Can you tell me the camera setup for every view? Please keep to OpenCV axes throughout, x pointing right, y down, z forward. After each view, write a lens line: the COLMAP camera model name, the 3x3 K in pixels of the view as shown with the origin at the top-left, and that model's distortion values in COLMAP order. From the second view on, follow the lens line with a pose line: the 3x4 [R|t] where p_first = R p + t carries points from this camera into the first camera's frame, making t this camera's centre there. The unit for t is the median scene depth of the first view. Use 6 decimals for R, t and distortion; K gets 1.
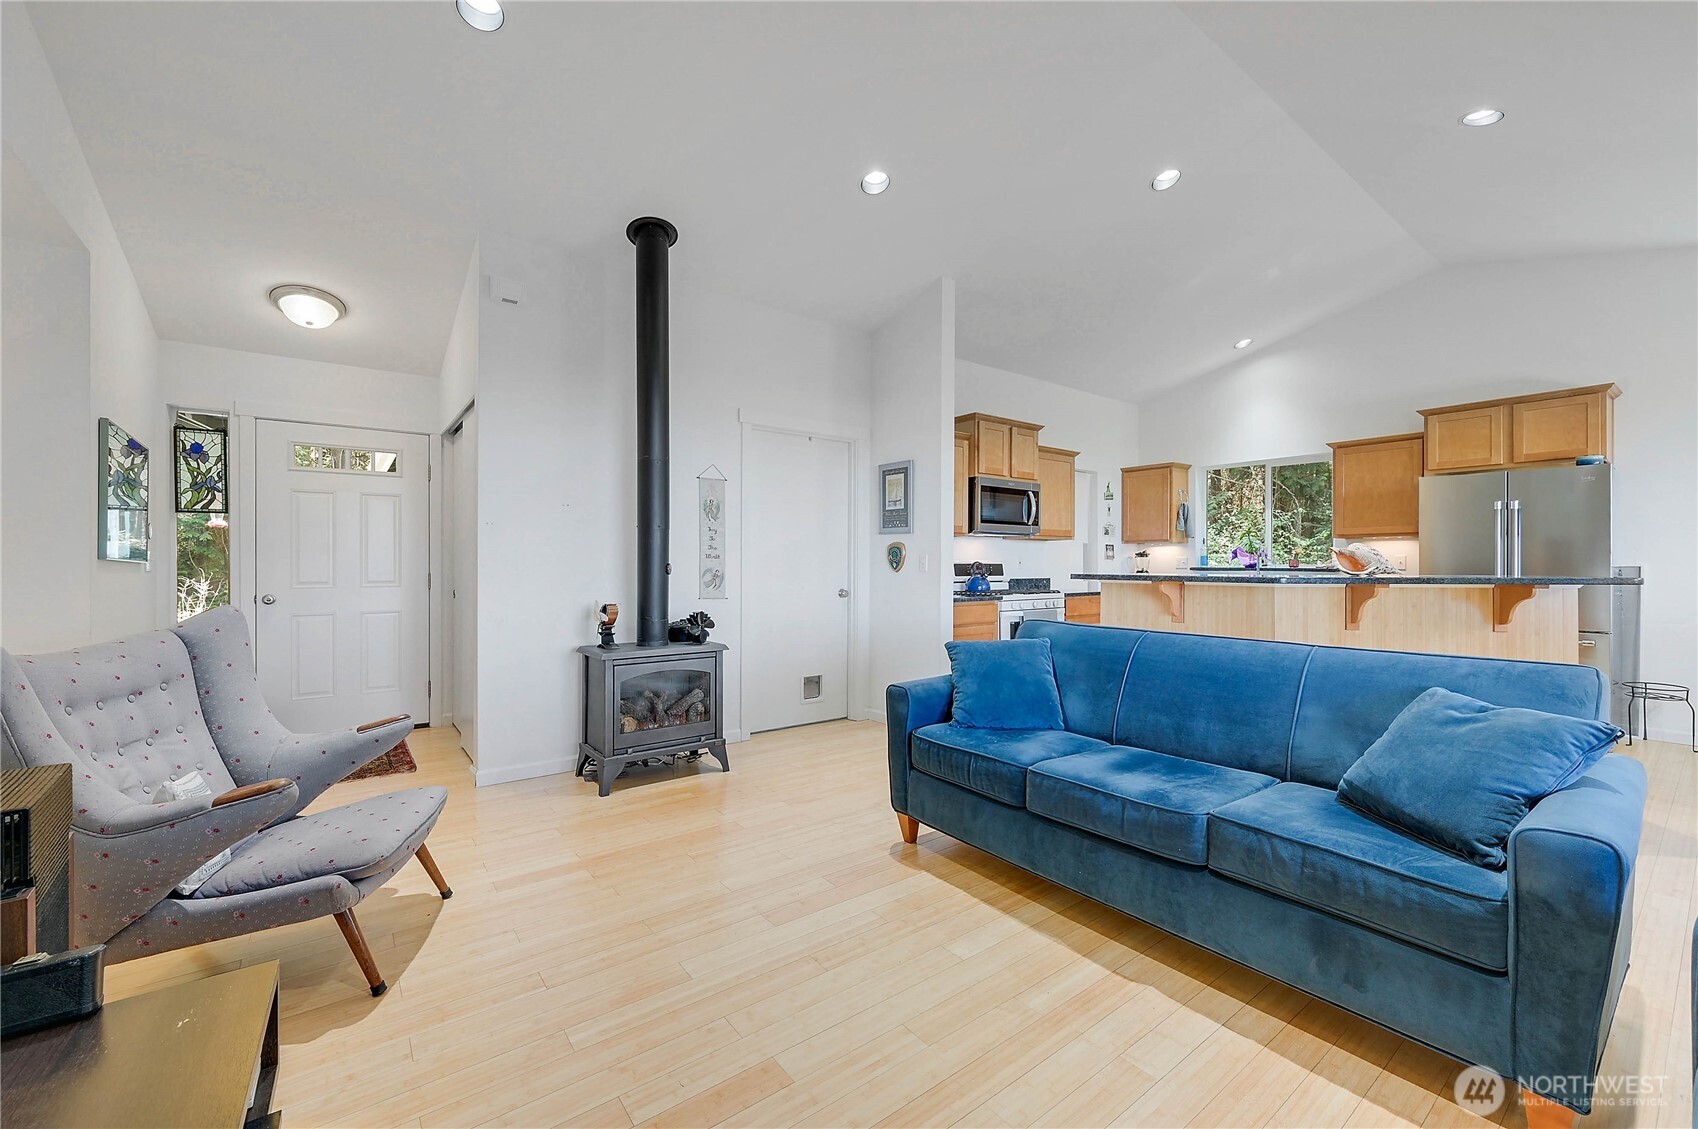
lens RADIAL K [[680.0, 0, 839.6], [0, 680.0, 561.4], [0, 0, 1]] dist [-0.004249, 0.000197]
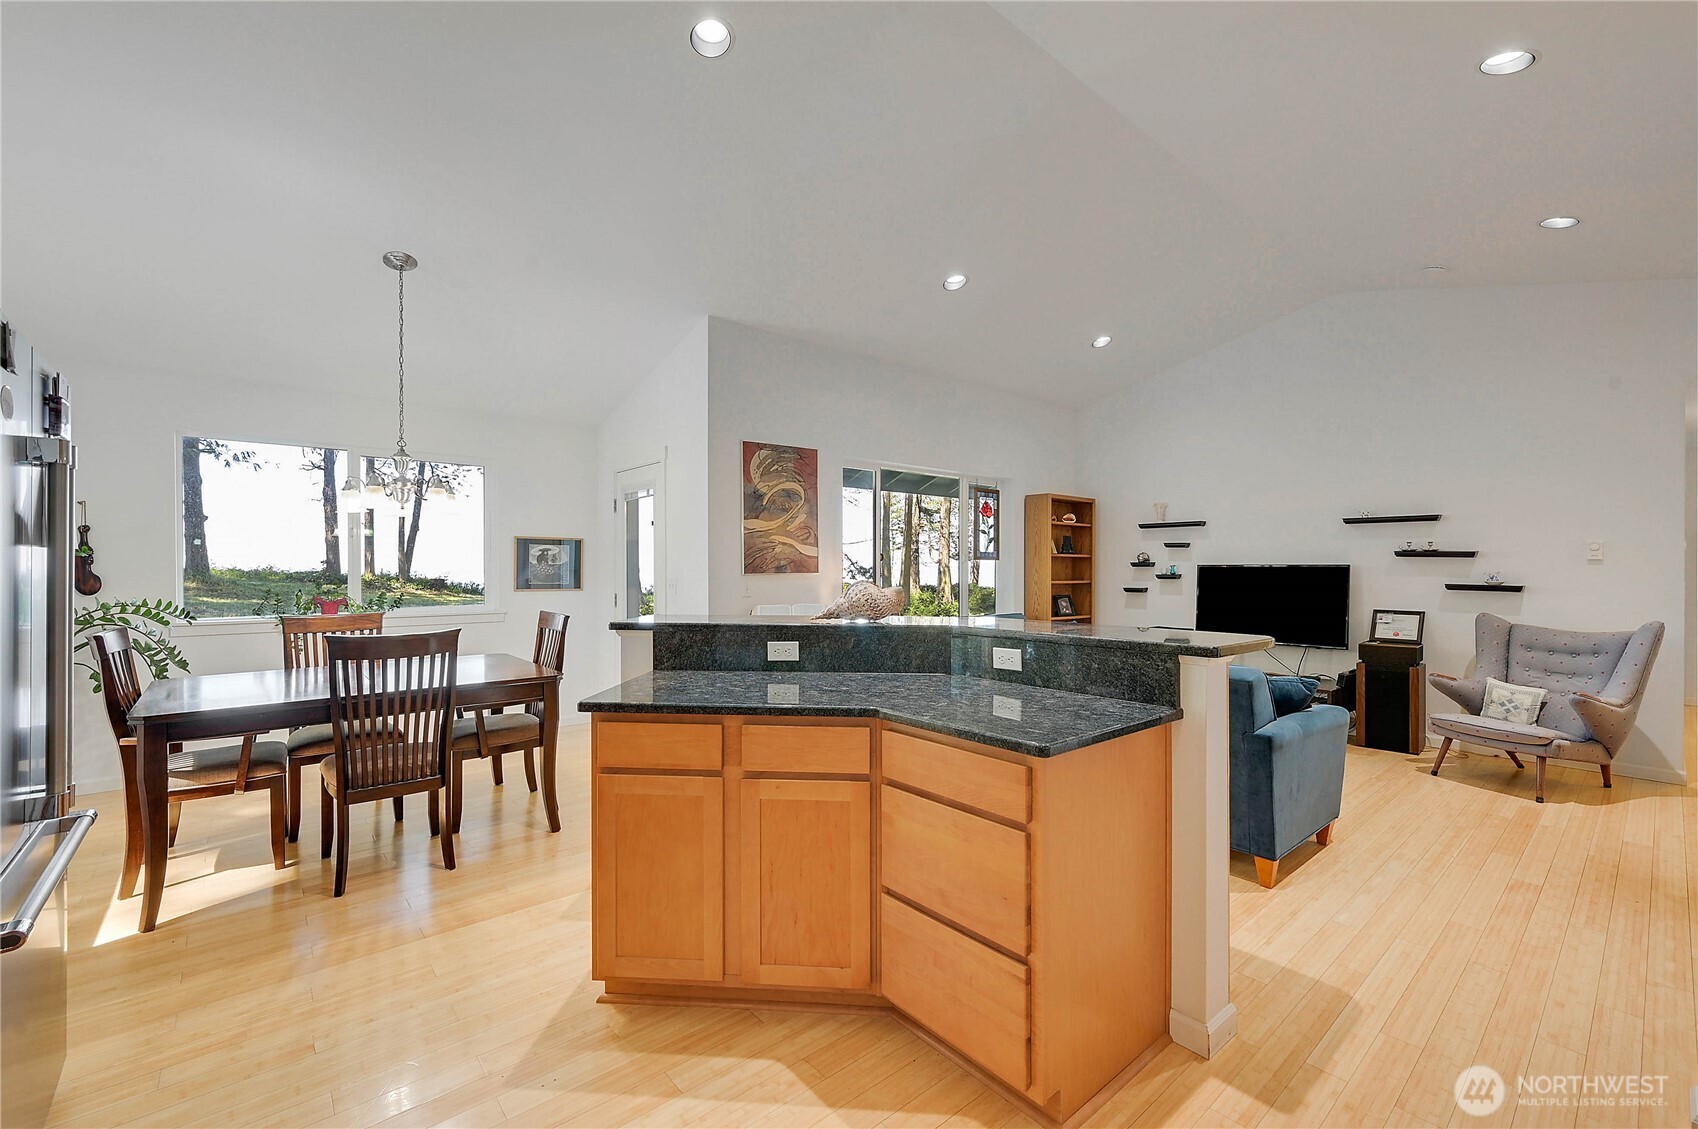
lens RADIAL K [[702.8, 0, 849.8], [0, 702.8, 572.3], [0, 0, 1]] dist [-0.000138, -0.000546]
pose [[-0.997757, -0.001953, -0.066918, 0.513068], [-0.002173, 0.999992, 0.003217, -0.024391], [0.066911, 0.003355, -0.997753, 1.115690]]
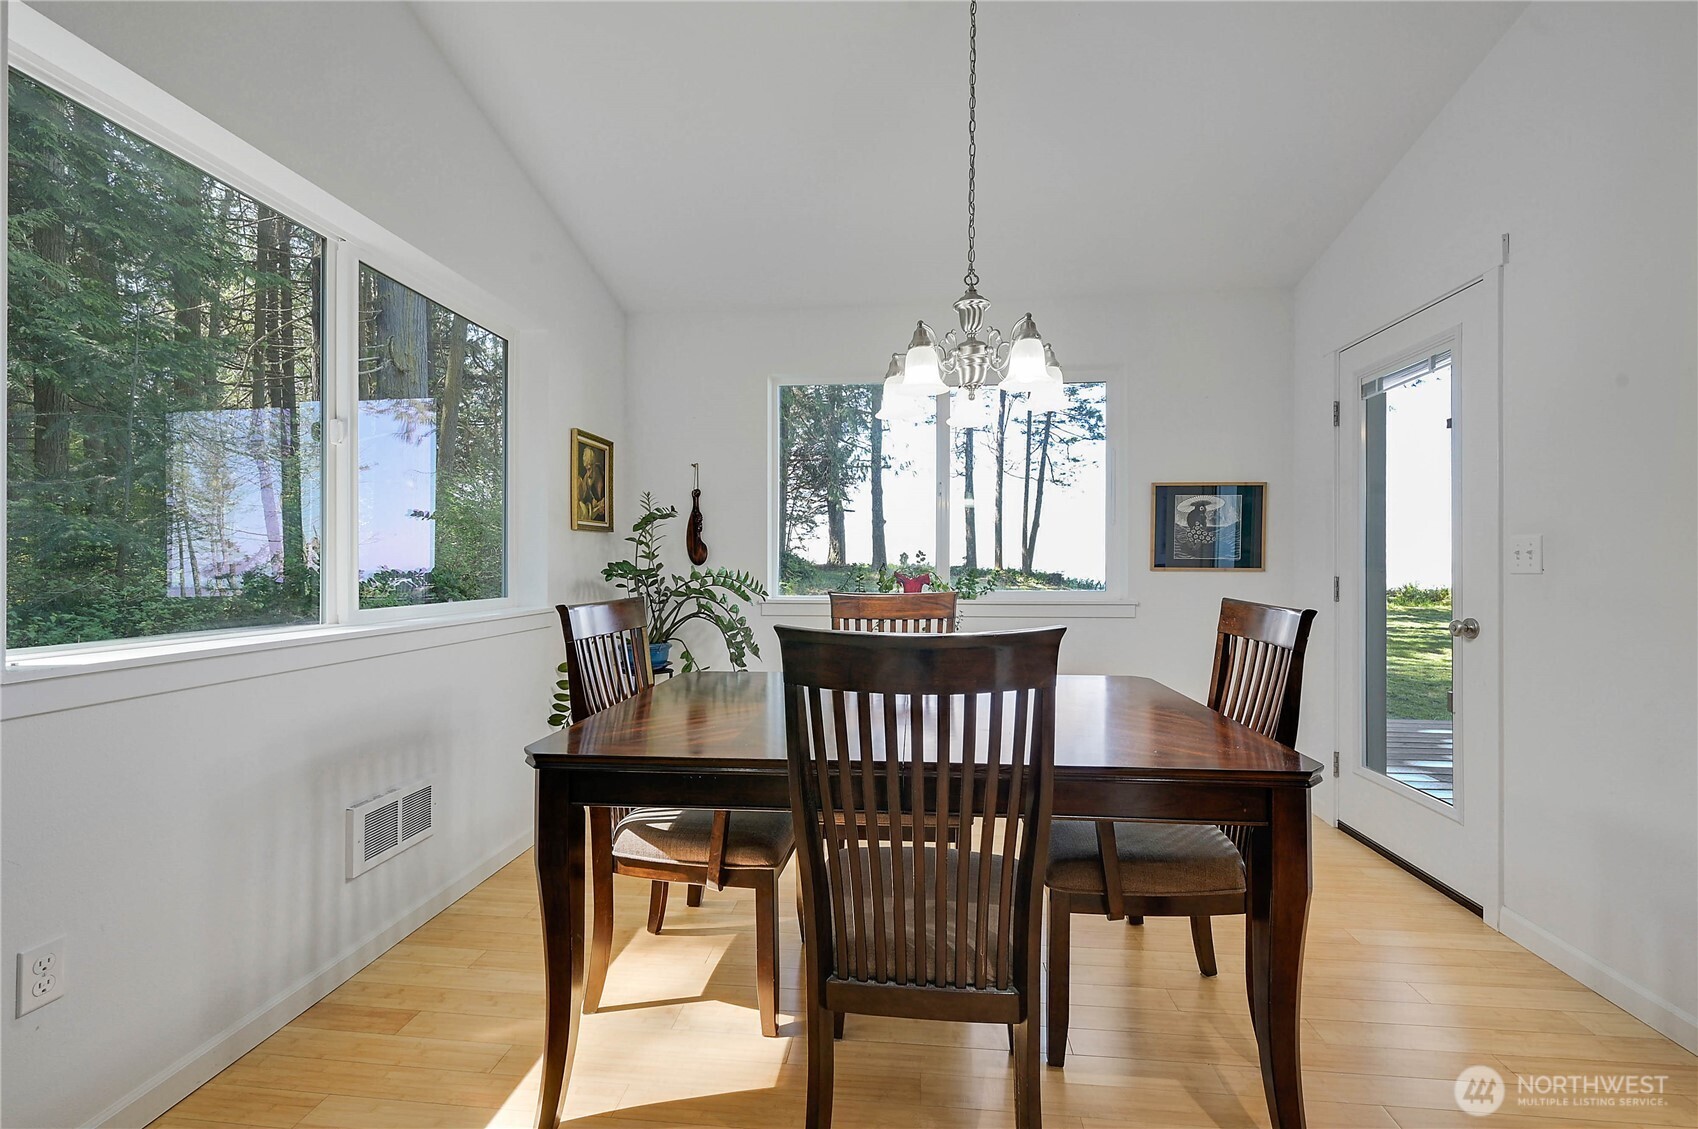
lens RADIAL K [[728.0, 0, 844.7], [0, 728.0, 579.5], [0, 0, 1]] dist [0.002379, 0.000158]
pose [[-0.733426, -0.013561, 0.679634, 0.683445], [-0.002704, 0.999851, 0.017032, 0.005285], [-0.679764, 0.010654, -0.733354, 0.743286]]
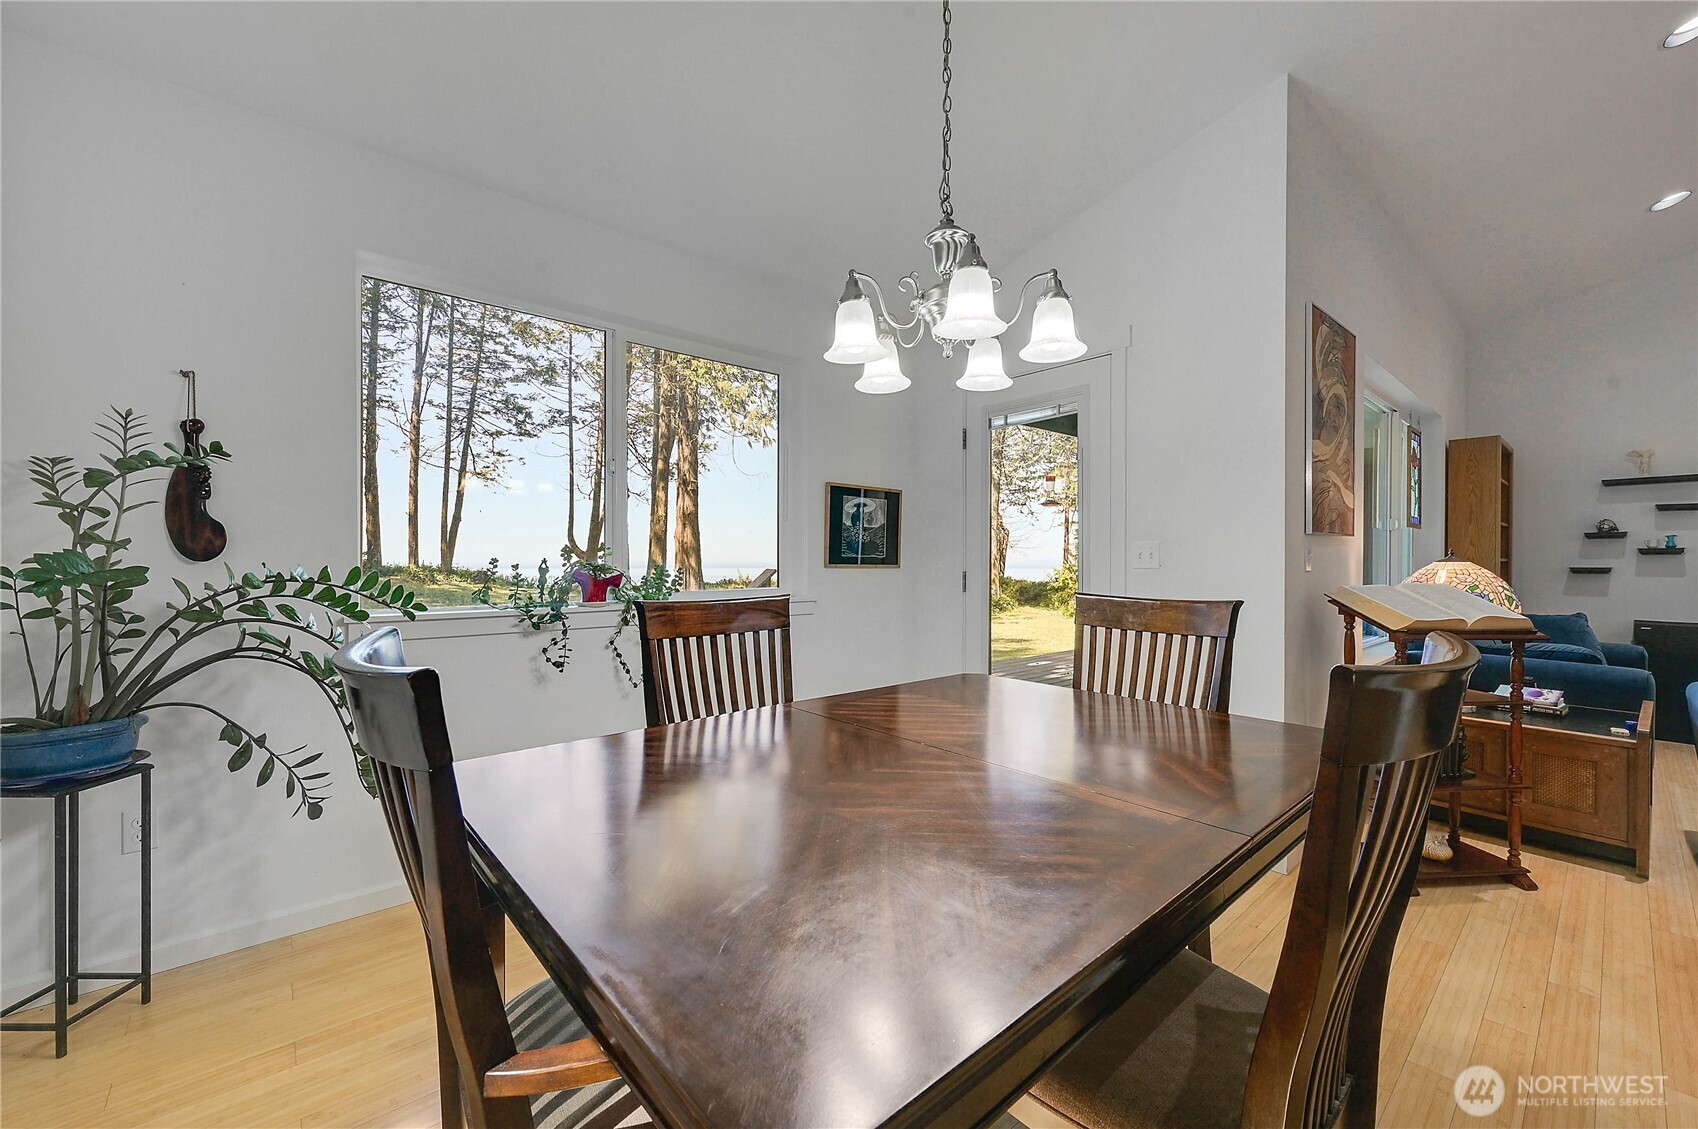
lens RADIAL K [[680.0, 0, 858.1], [0, 680.0, 572.1], [0, 0, 1]] dist [-0.004249, 0.000197]
pose [[-0.997170, -0.001427, -0.075167, 0.948388], [-0.002167, 0.999950, 0.009762, 0.005813], [0.075149, 0.009898, -0.997123, 0.702455]]
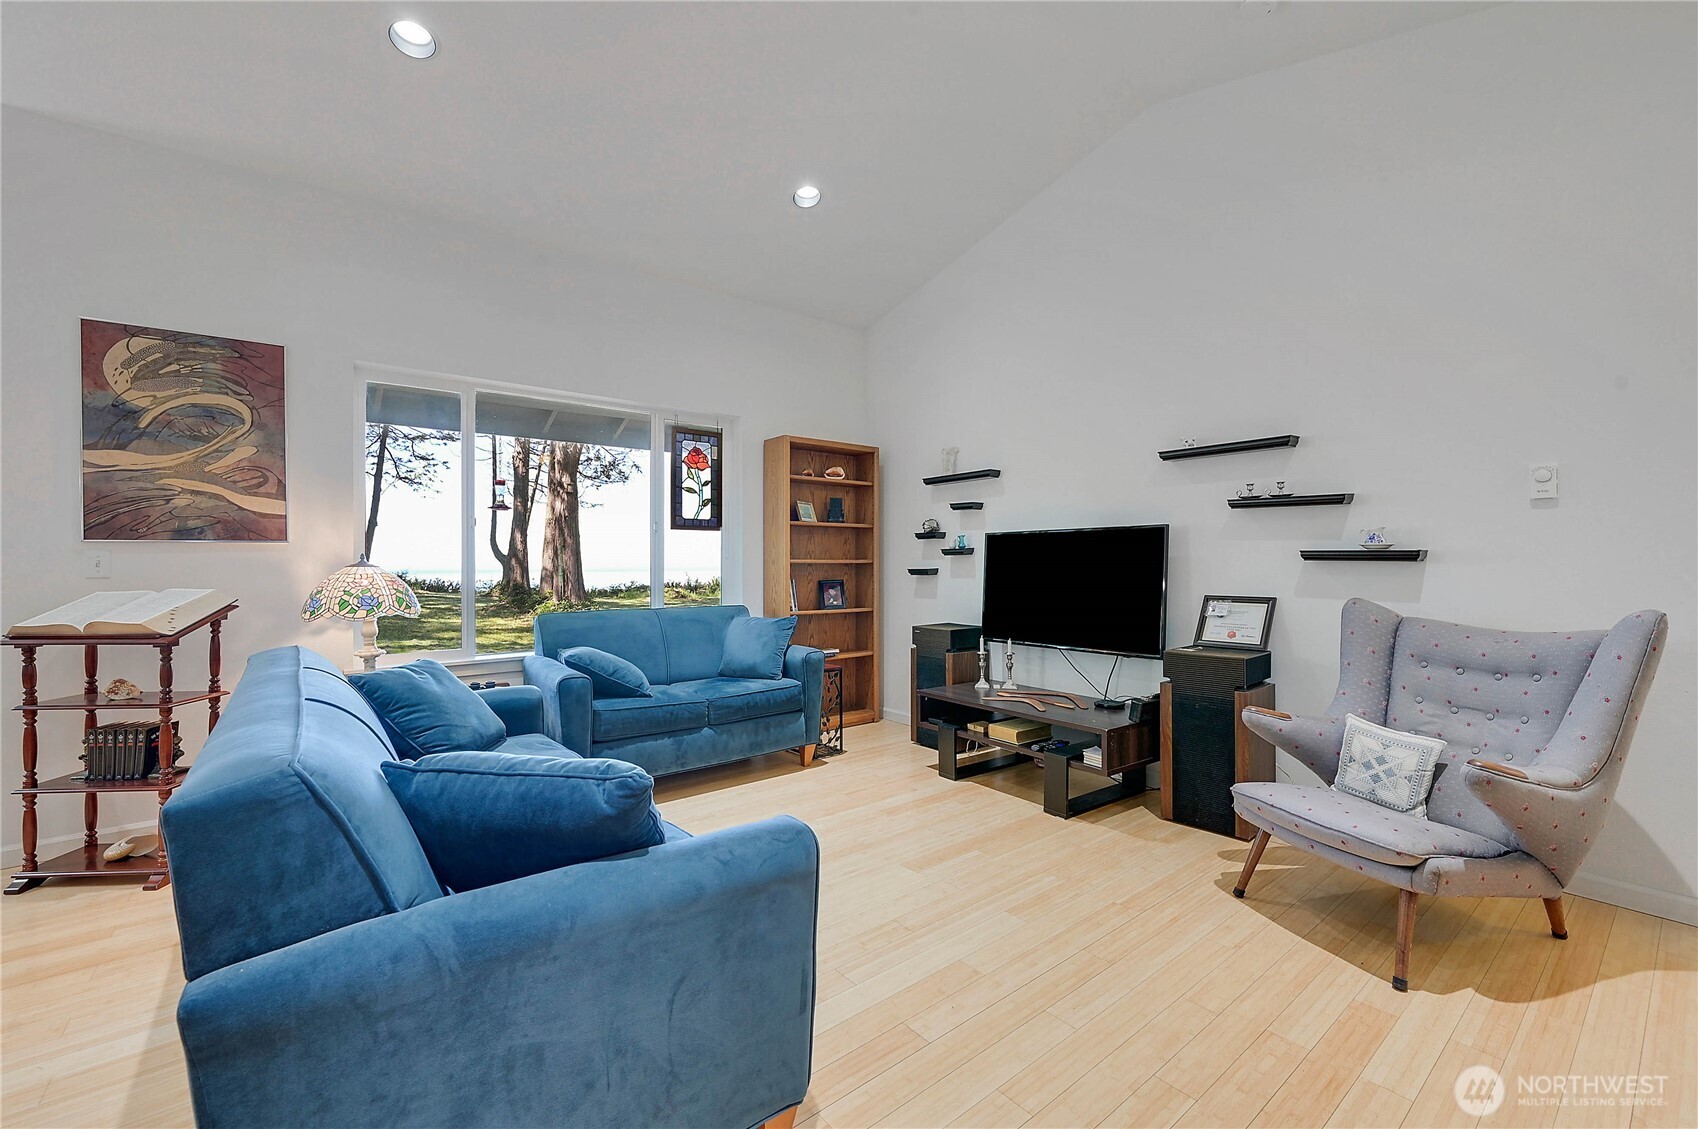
lens RADIAL K [[702.8, 0, 850.9], [0, 702.8, 562.7], [0, 0, 1]] dist [-0.000138, -0.000546]
pose [[-0.999502, 0.004685, -0.031208, 0.031517], [0.004862, 0.999972, -0.005614, 0.003586], [0.031181, -0.005763, -0.999497, 0.779029]]
